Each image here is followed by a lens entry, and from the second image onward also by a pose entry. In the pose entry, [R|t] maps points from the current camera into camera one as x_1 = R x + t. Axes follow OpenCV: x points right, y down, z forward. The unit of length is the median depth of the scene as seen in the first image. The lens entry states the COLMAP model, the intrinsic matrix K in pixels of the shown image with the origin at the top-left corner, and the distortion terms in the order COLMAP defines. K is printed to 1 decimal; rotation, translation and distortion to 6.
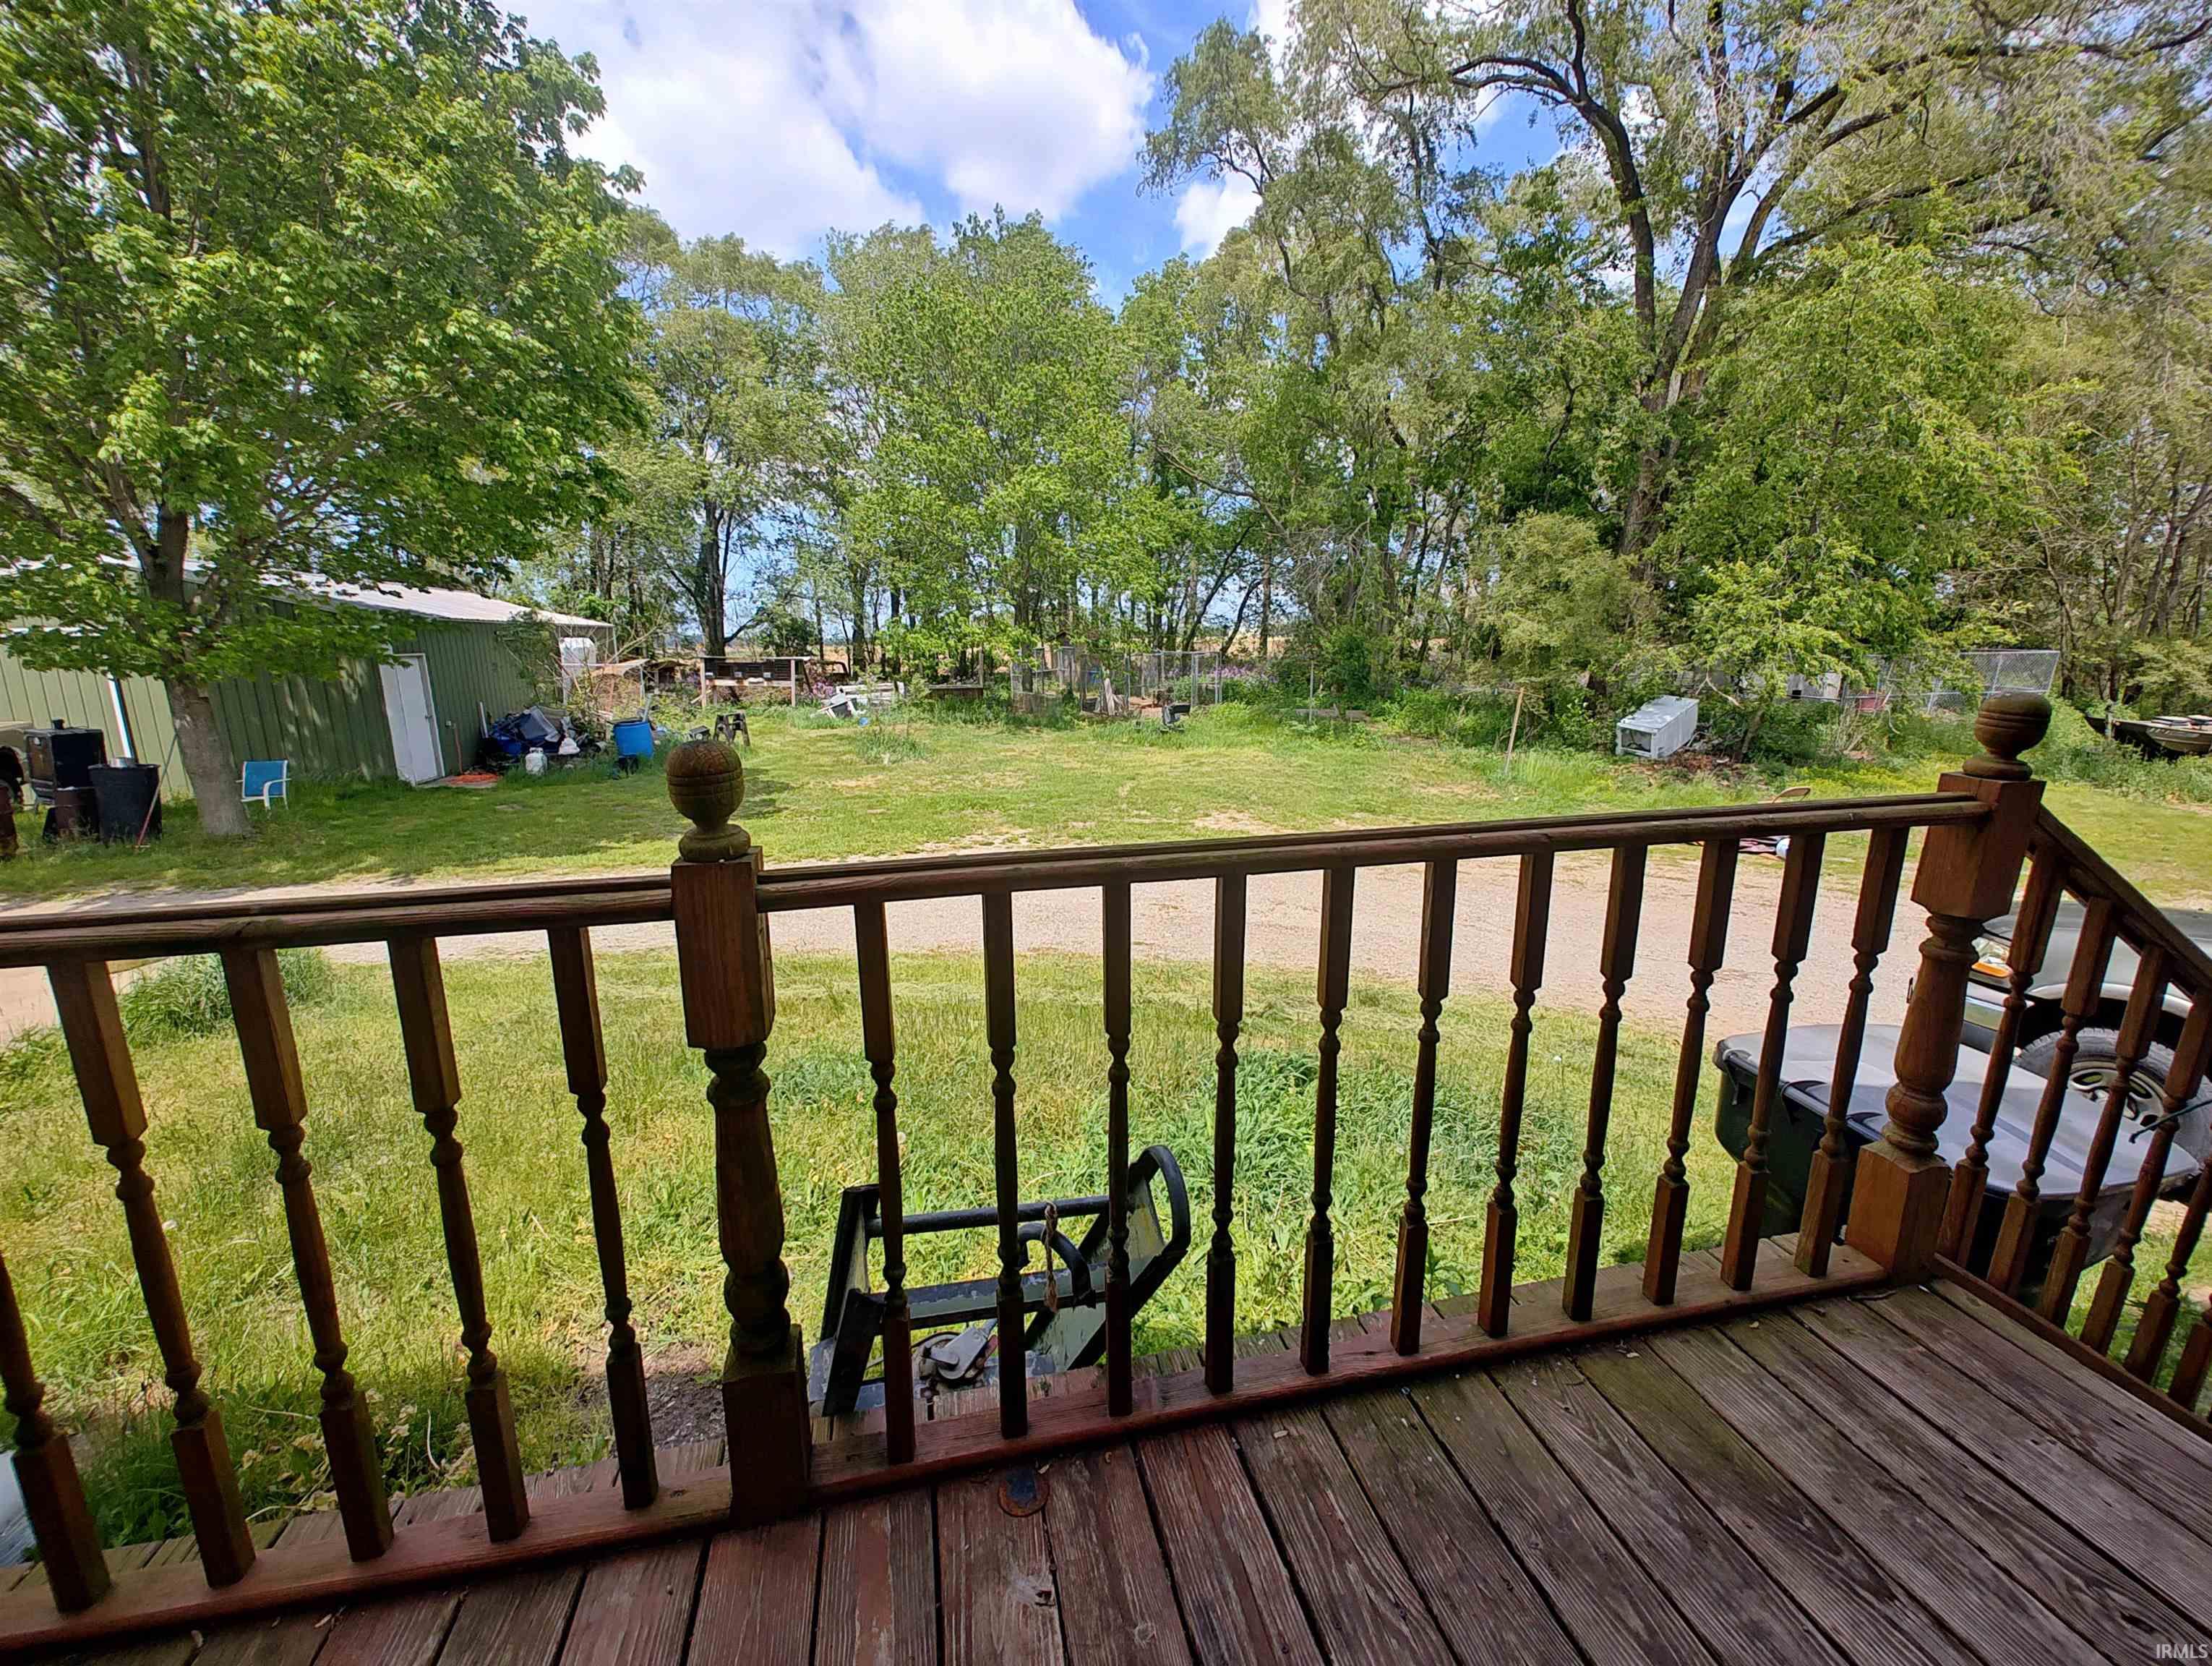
lens RADIAL K [[910.3, 0, 1096.4], [0, 910.3, 836.3], [0, 0, 1]] dist [-0.003327, 0.000329]
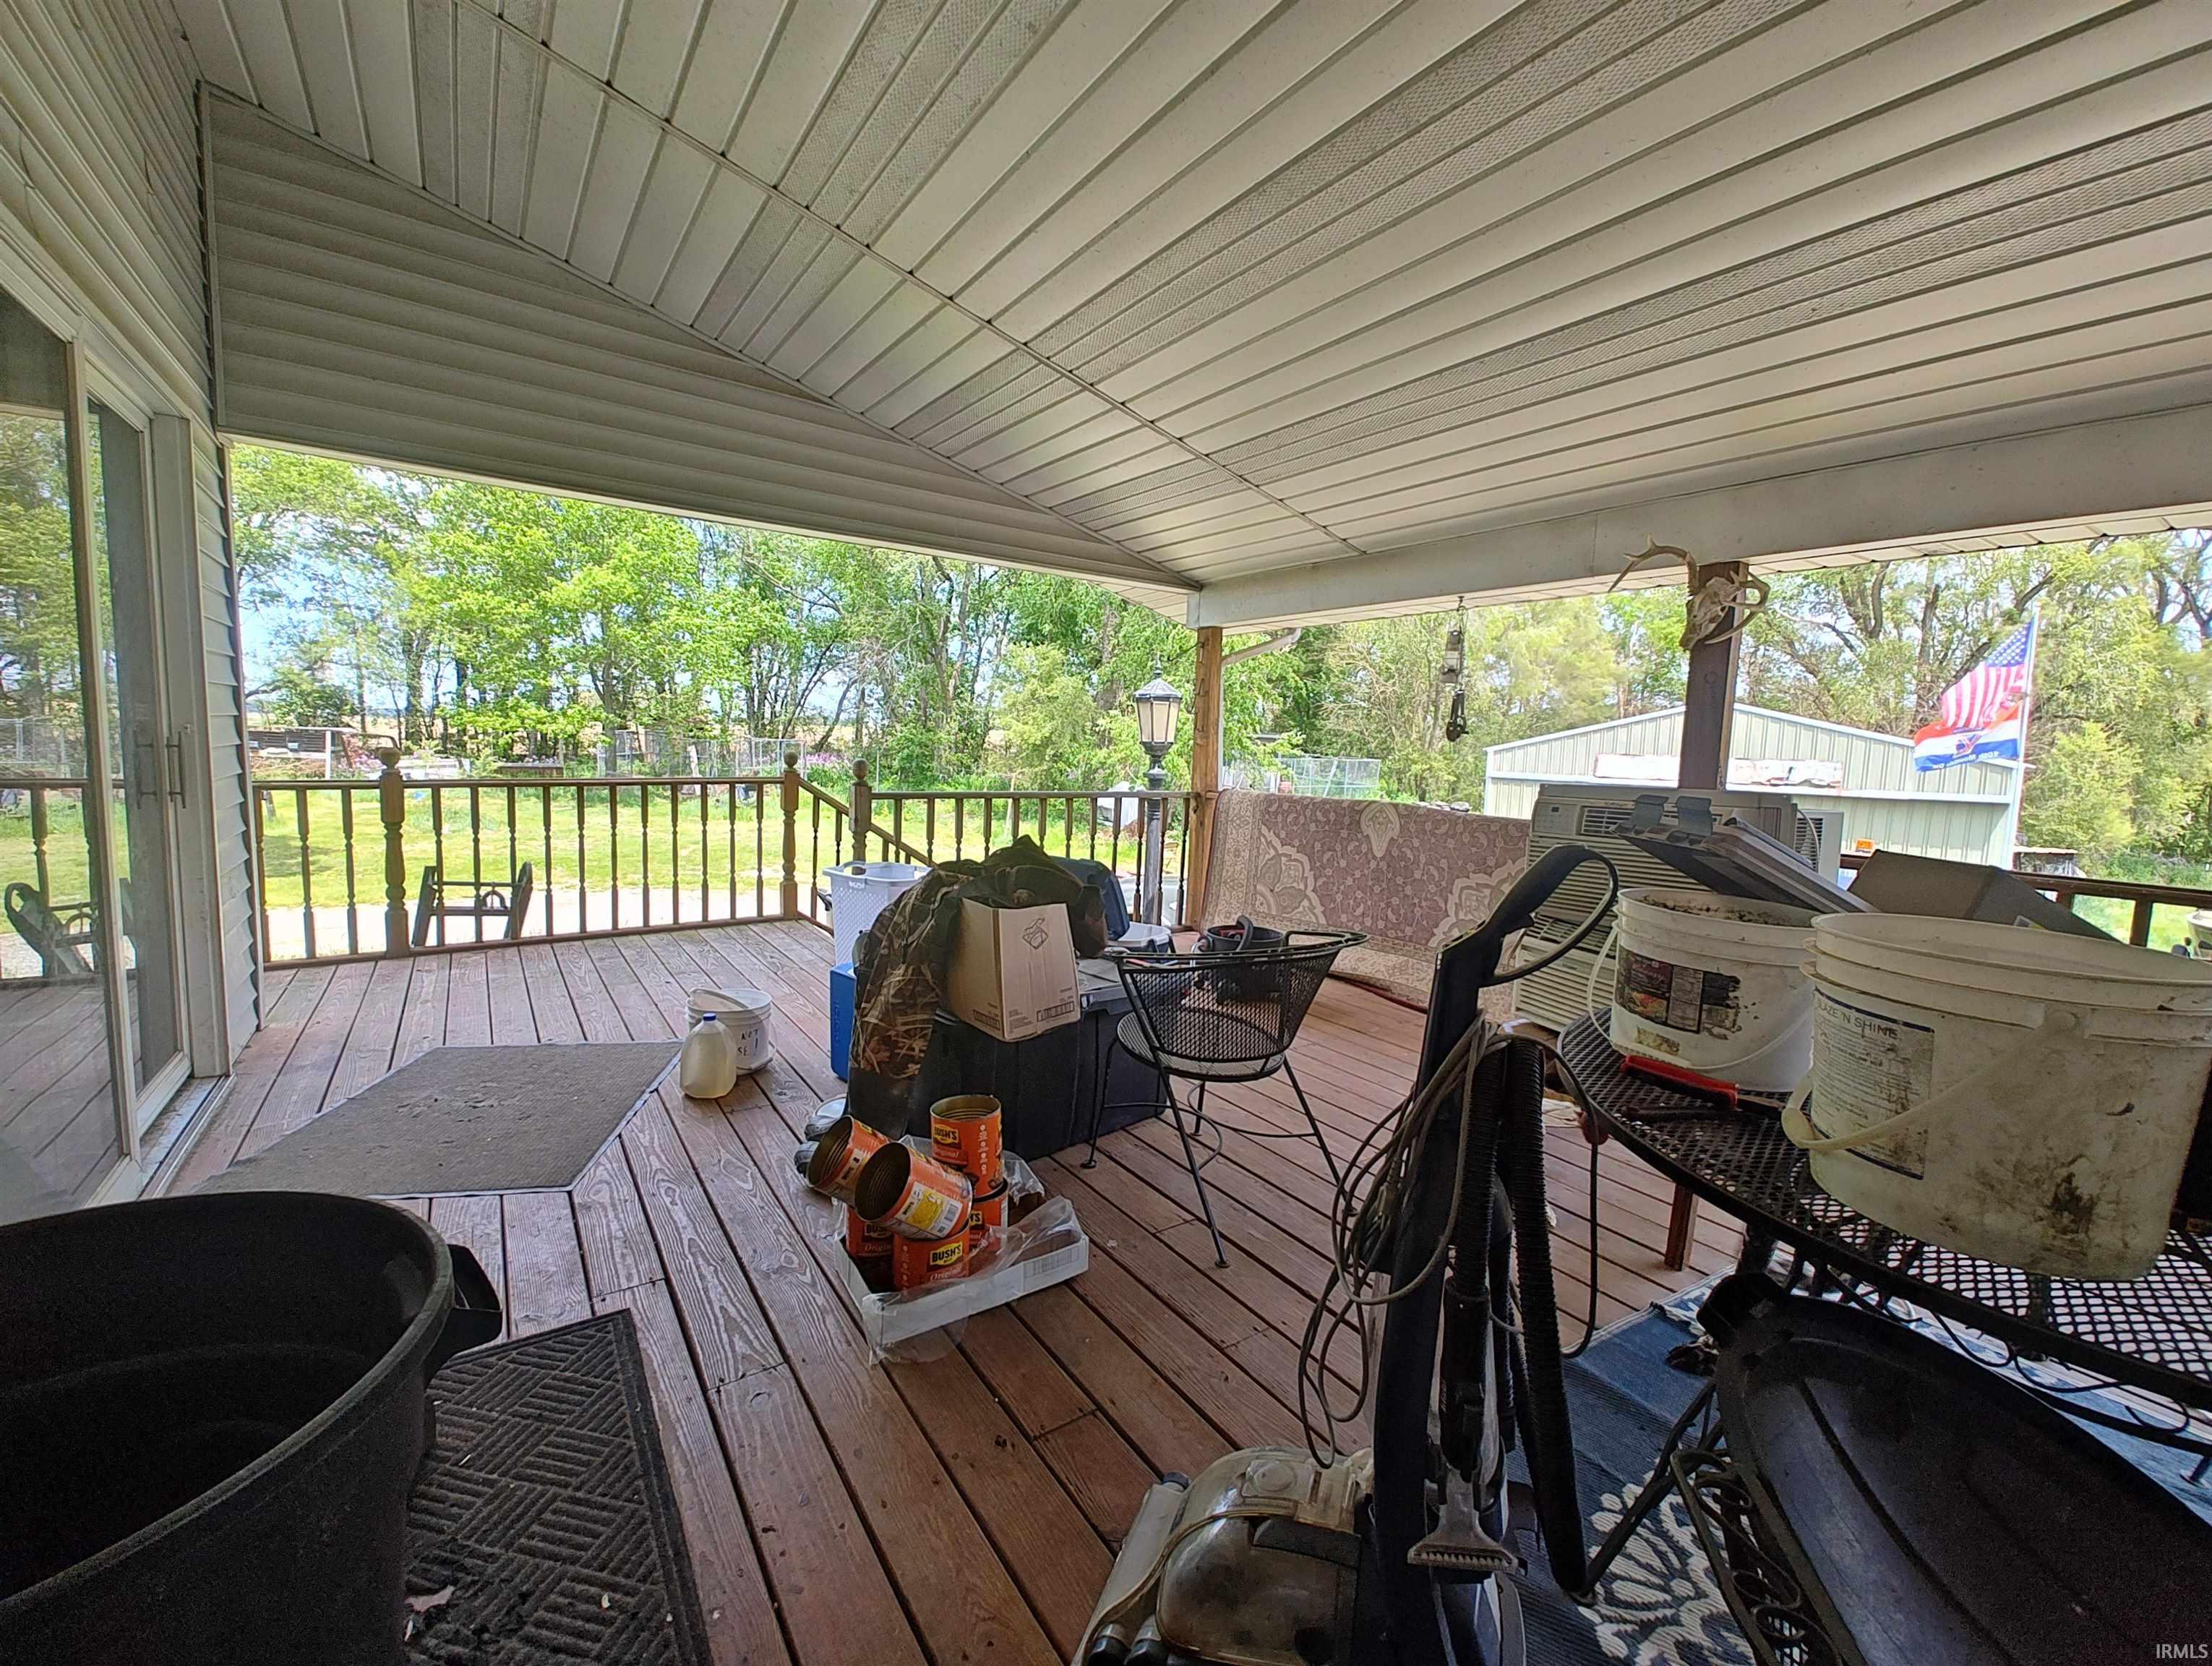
lens RADIAL K [[910.3, 0, 1110.9], [0, 910.3, 842.3], [0, 0, 1]] dist [-0.003327, 0.000329]
pose [[0.918953, -0.005312, 0.394332, 0.030934], [0.041722, 0.995607, -0.083817, 0.026066], [-0.392154, 0.093476, 0.915138, -0.129850]]
